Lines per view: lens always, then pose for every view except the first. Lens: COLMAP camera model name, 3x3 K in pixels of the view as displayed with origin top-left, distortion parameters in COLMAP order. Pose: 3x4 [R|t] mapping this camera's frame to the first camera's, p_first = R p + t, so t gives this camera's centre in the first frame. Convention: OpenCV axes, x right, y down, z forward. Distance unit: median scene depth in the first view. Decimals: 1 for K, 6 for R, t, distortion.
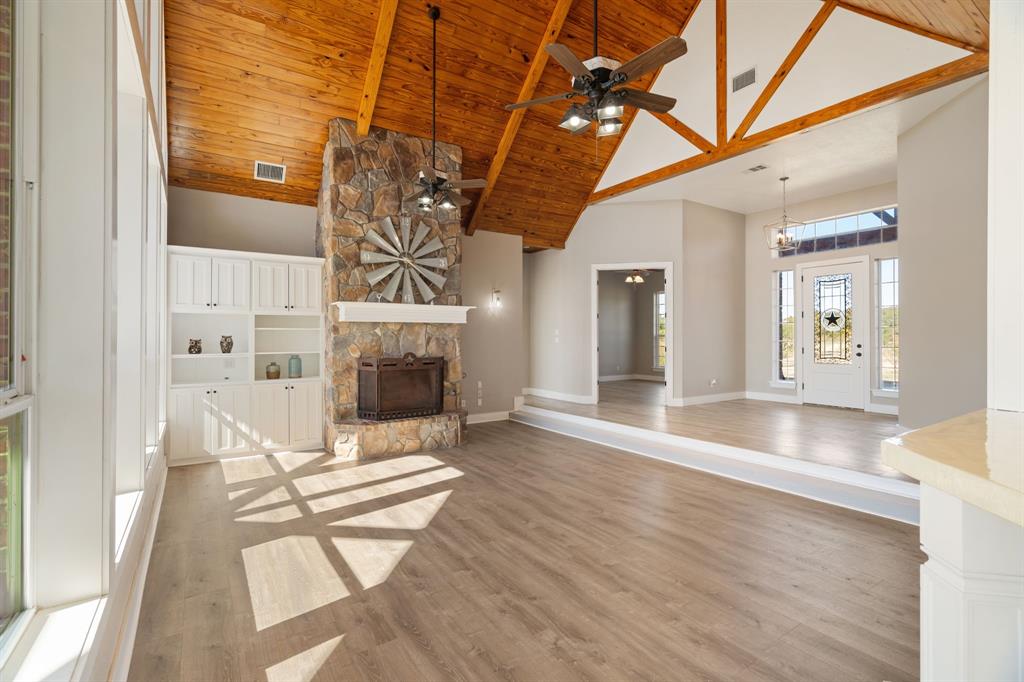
lens RADIAL K [[465.3, 0, 496.5], [0, 465.3, 333.6], [0, 0, 1]] dist [-0.001655, 0.000272]
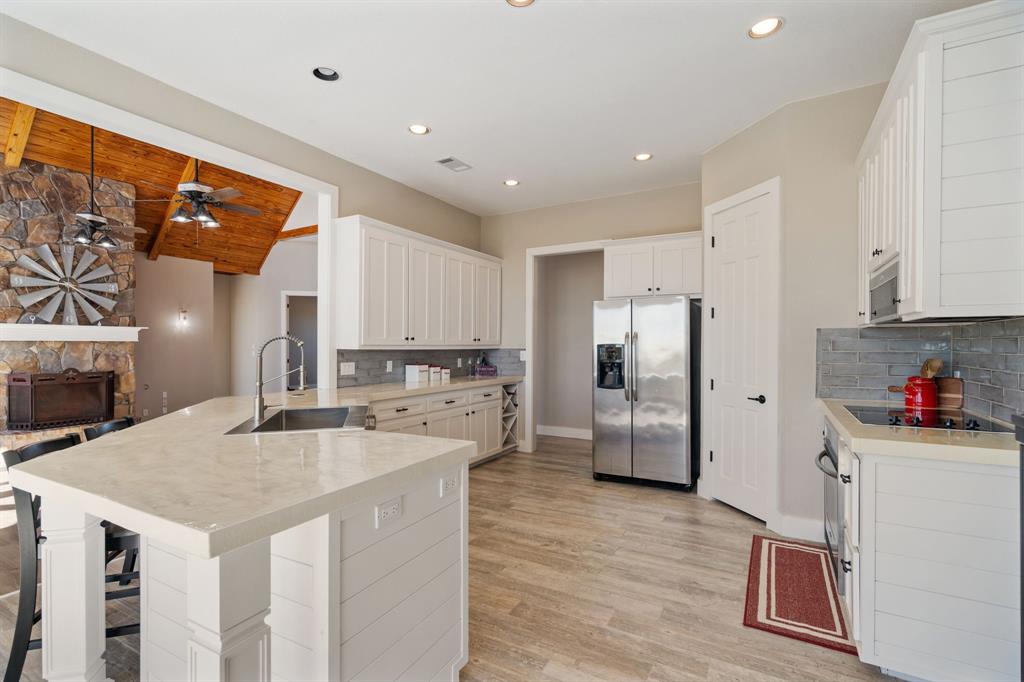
lens RADIAL K [[473.8, 0, 506.8], [0, 473.8, 346.8], [0, 0, 1]] dist [-0.001594, -0.000219]
pose [[0.886585, -0.001526, 0.462563, 0.217321], [-0.004229, 0.999926, 0.011403, -0.027937], [-0.462546, -0.012066, 0.886513, -0.497795]]
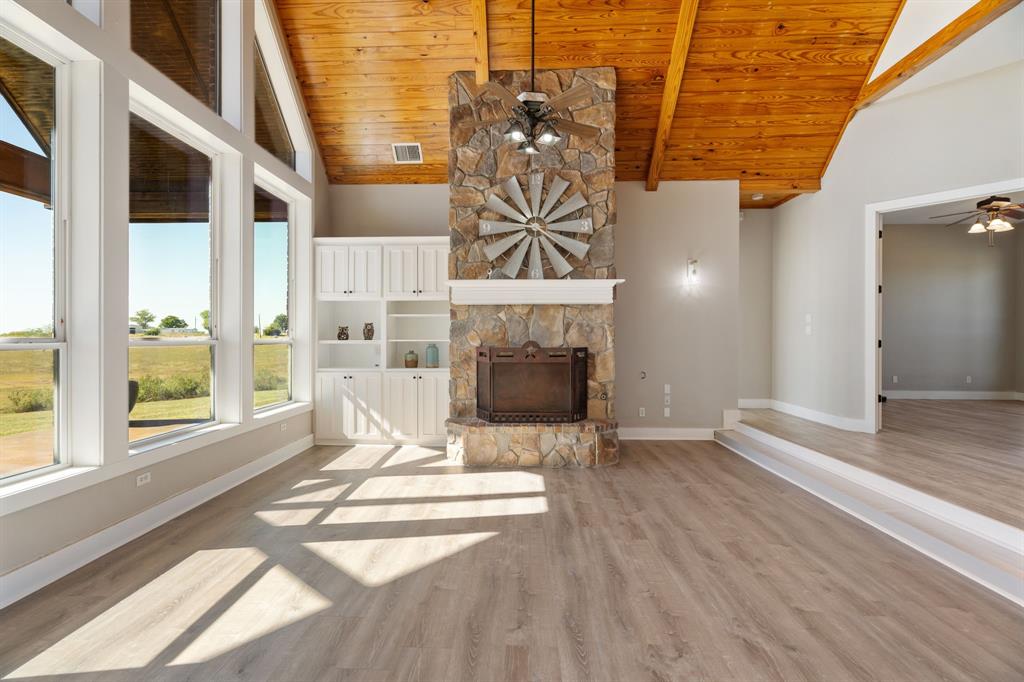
lens RADIAL K [[459.2, 0, 513.0], [0, 459.2, 339.3], [0, 0, 1]] dist [-0.000563, 0.000302]
pose [[0.823166, 0.001626, -0.567798, 0.232534], [0.002726, 0.999973, 0.006816, 0.032355], [0.567794, -0.007158, 0.823140, 0.335315]]
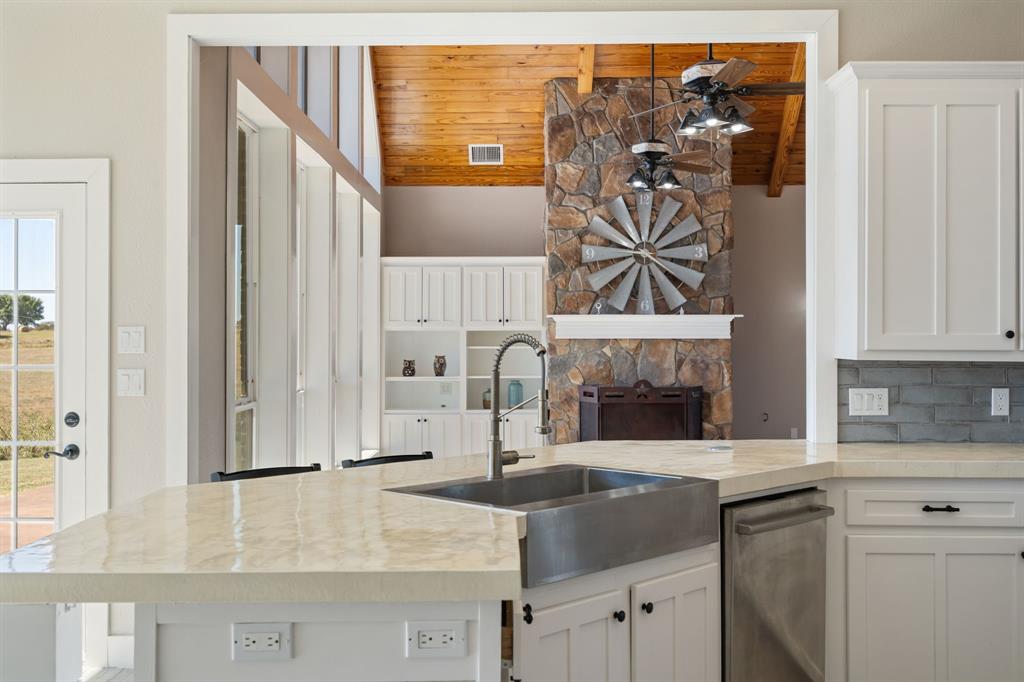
lens RADIAL K [[1027.6, 0, 512.0], [0, 1027.6, 341.0], [0, 0, 1]] dist [-0.011961, 0.002391]
pose [[0.833964, 0.000564, -0.551819, 0.537358], [0.004320, 0.999962, 0.007551, -0.034211], [0.551802, -0.008681, 0.833930, -0.470303]]
